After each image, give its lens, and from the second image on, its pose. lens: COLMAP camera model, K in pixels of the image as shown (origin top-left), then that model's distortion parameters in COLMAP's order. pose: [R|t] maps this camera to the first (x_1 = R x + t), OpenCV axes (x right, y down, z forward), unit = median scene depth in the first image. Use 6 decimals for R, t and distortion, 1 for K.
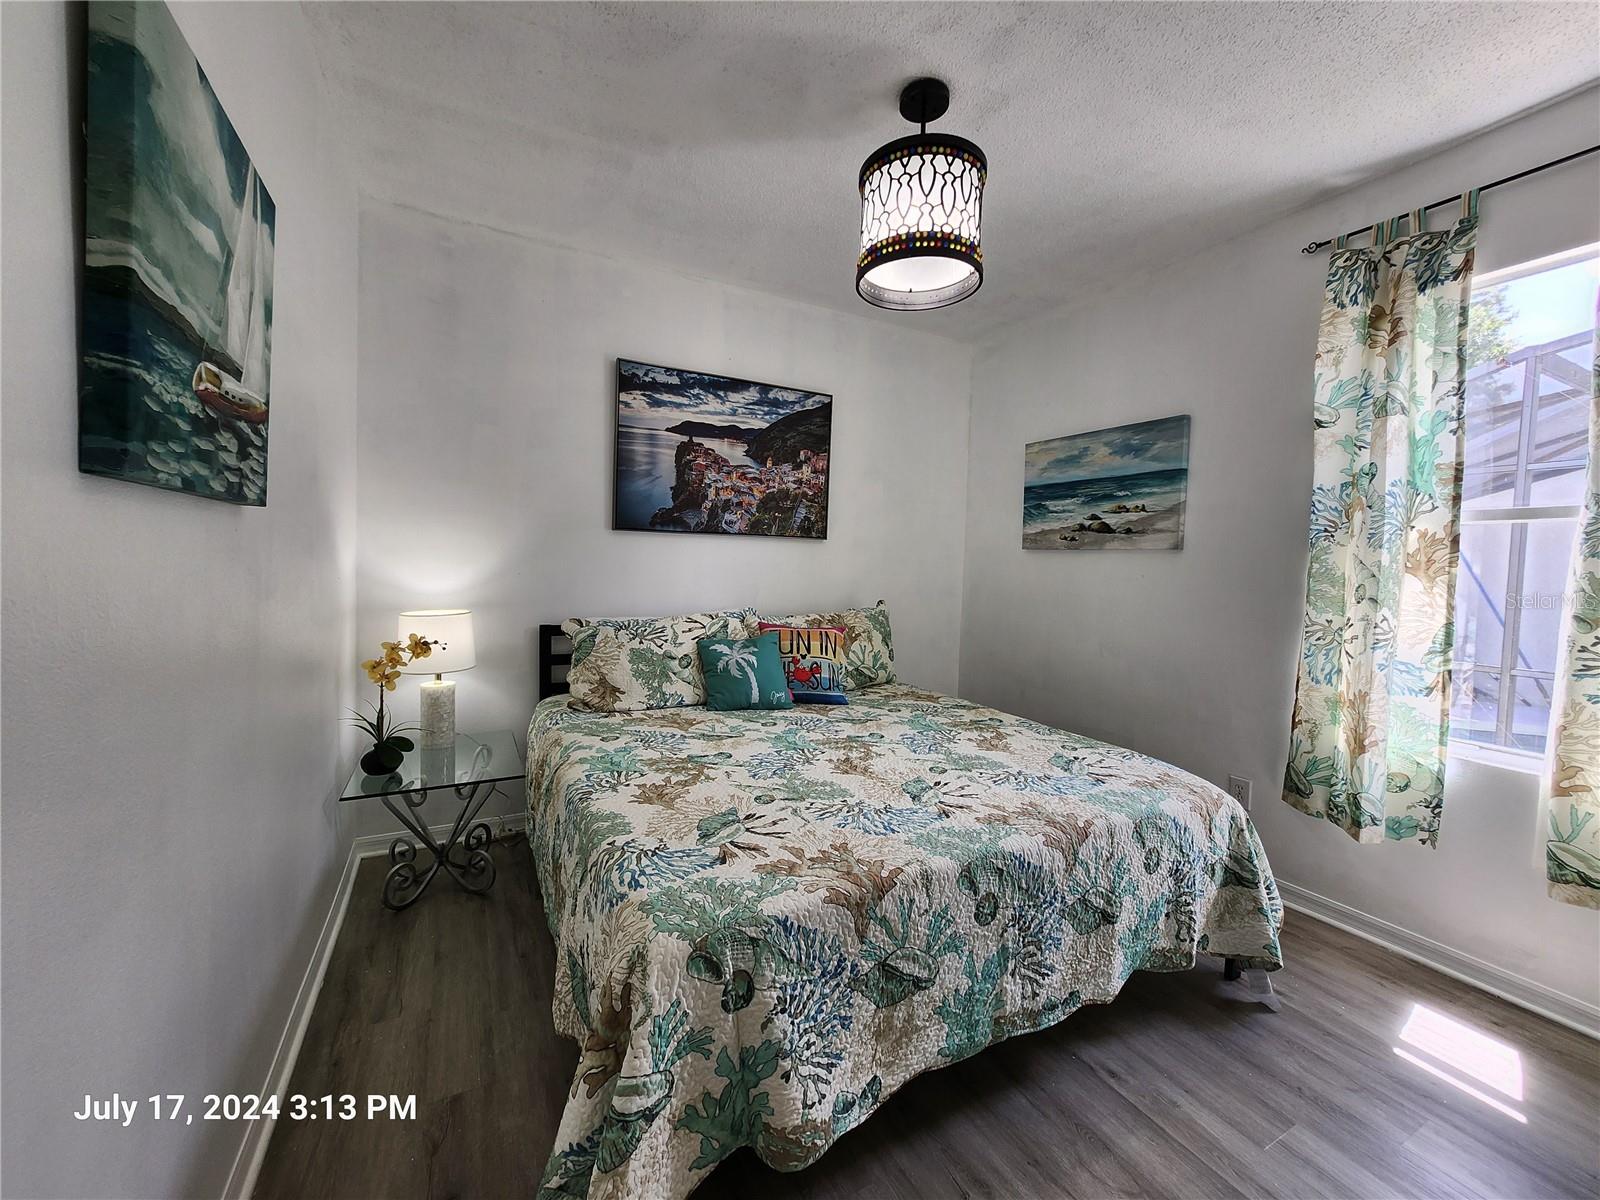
lens RADIAL K [[631.8, 0, 799.8], [0, 631.8, 591.9], [0, 0, 1]] dist [-0.006469, 0.001515]
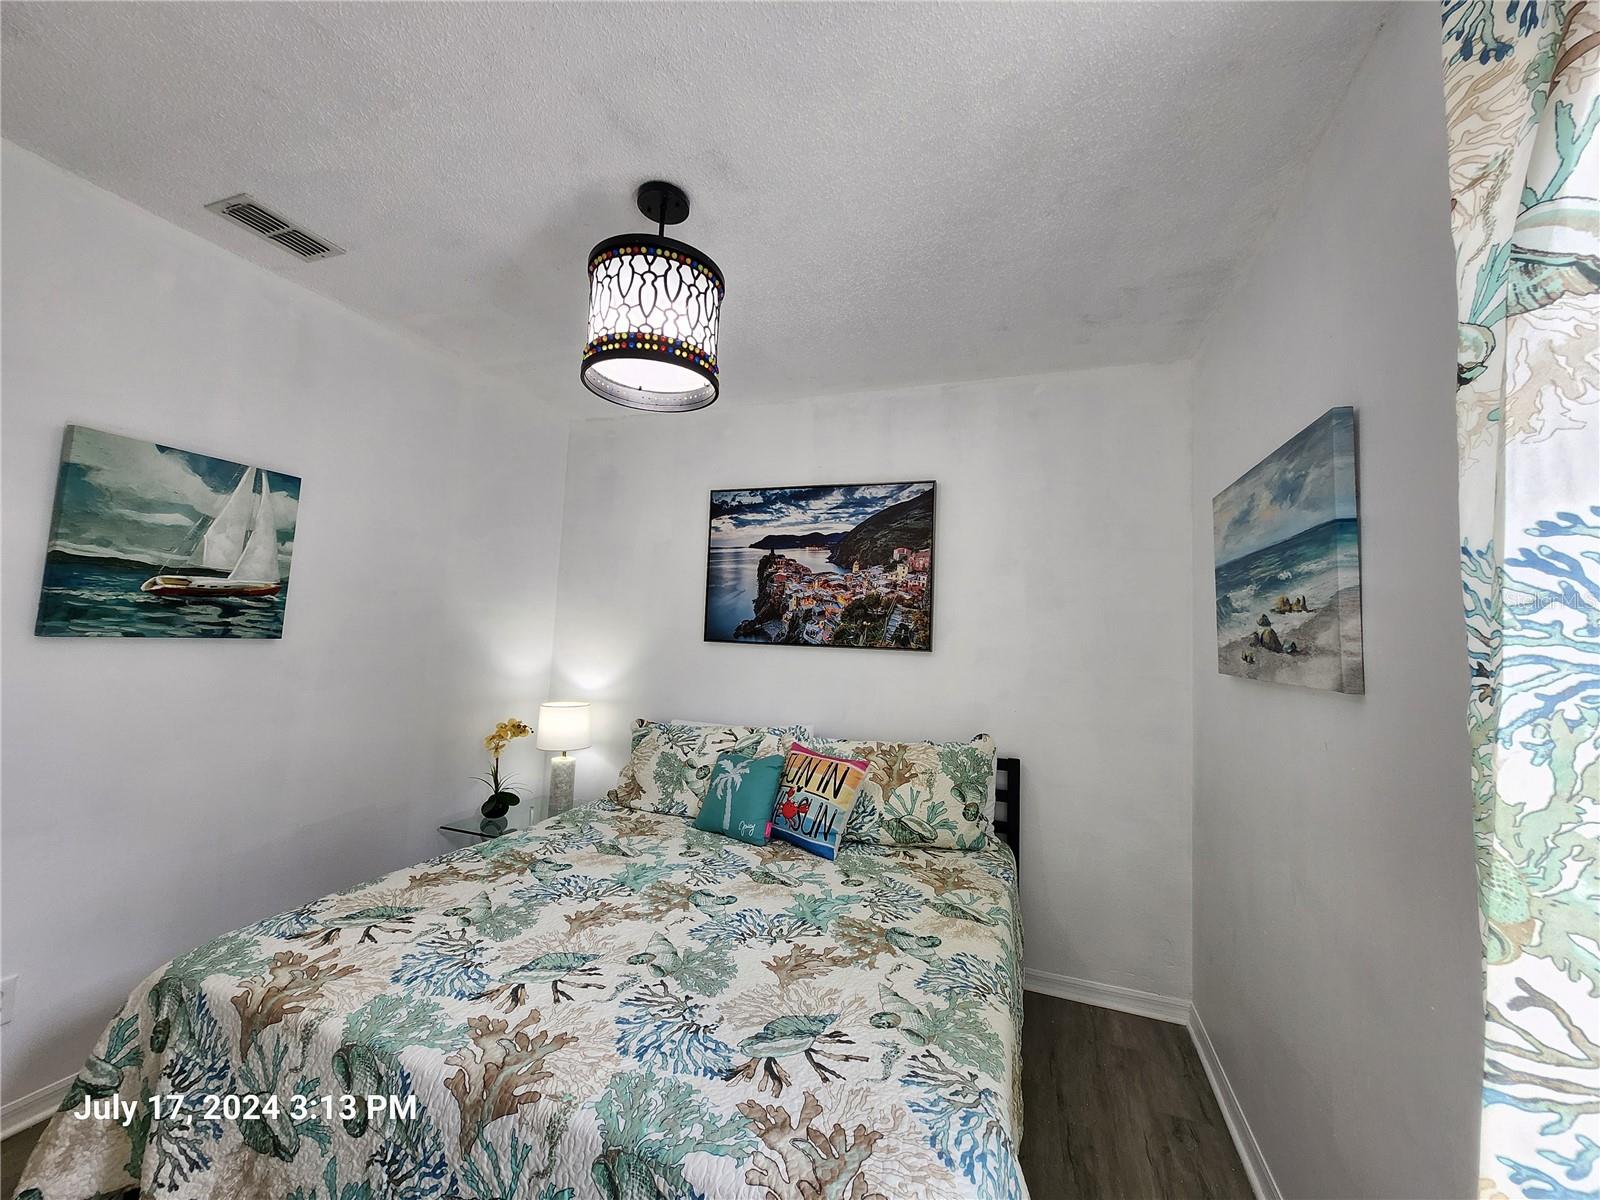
lens RADIAL K [[631.8, 0, 789.6], [0, 631.8, 590.3], [0, 0, 1]] dist [-0.006469, 0.001515]
pose [[0.668343, -0.053779, -0.741907, 0.639170], [-0.059747, 0.990280, -0.125605, -0.057174], [0.741450, 0.128273, 0.658634, 0.375643]]
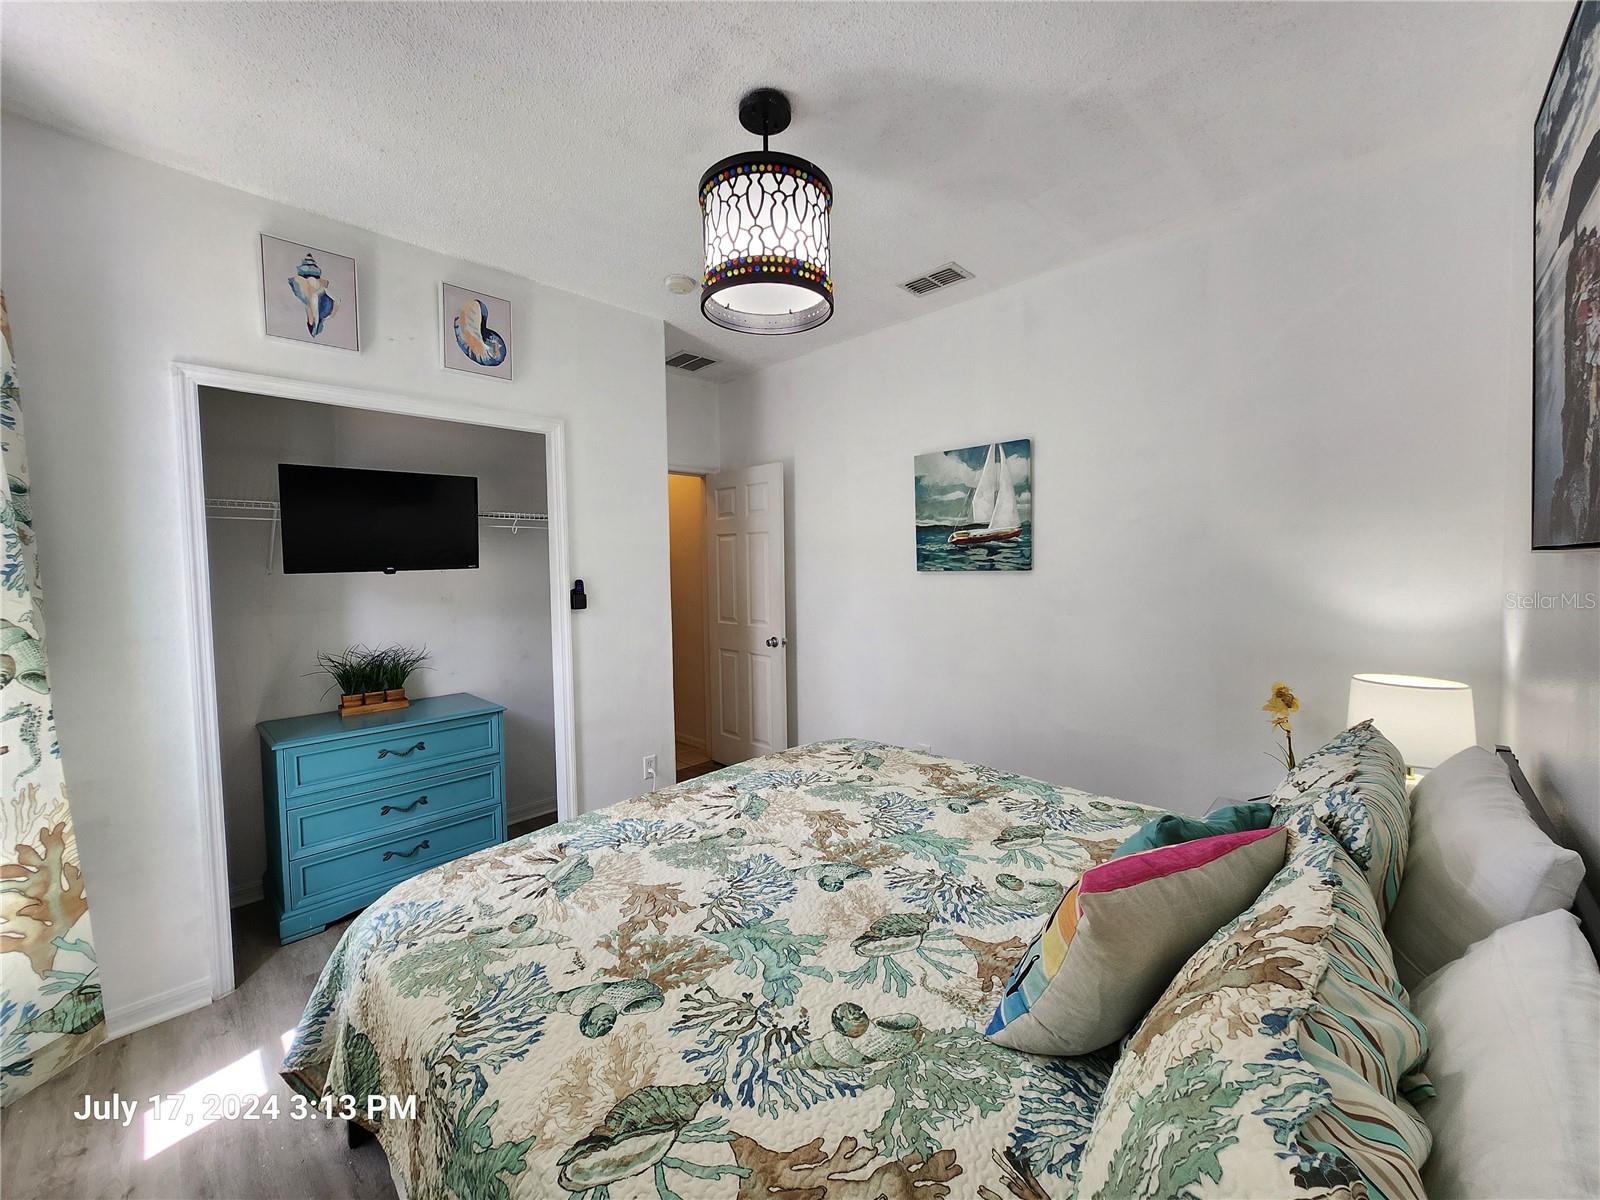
lens RADIAL K [[631.8, 0, 801.6], [0, 631.8, 592.4], [0, 0, 1]] dist [-0.006469, 0.001515]
pose [[-0.950011, 0.000458, -0.312215, 0.278742], [-0.026710, 0.996213, 0.082737, -0.096006], [0.311070, 0.086940, -0.946402, 1.252058]]
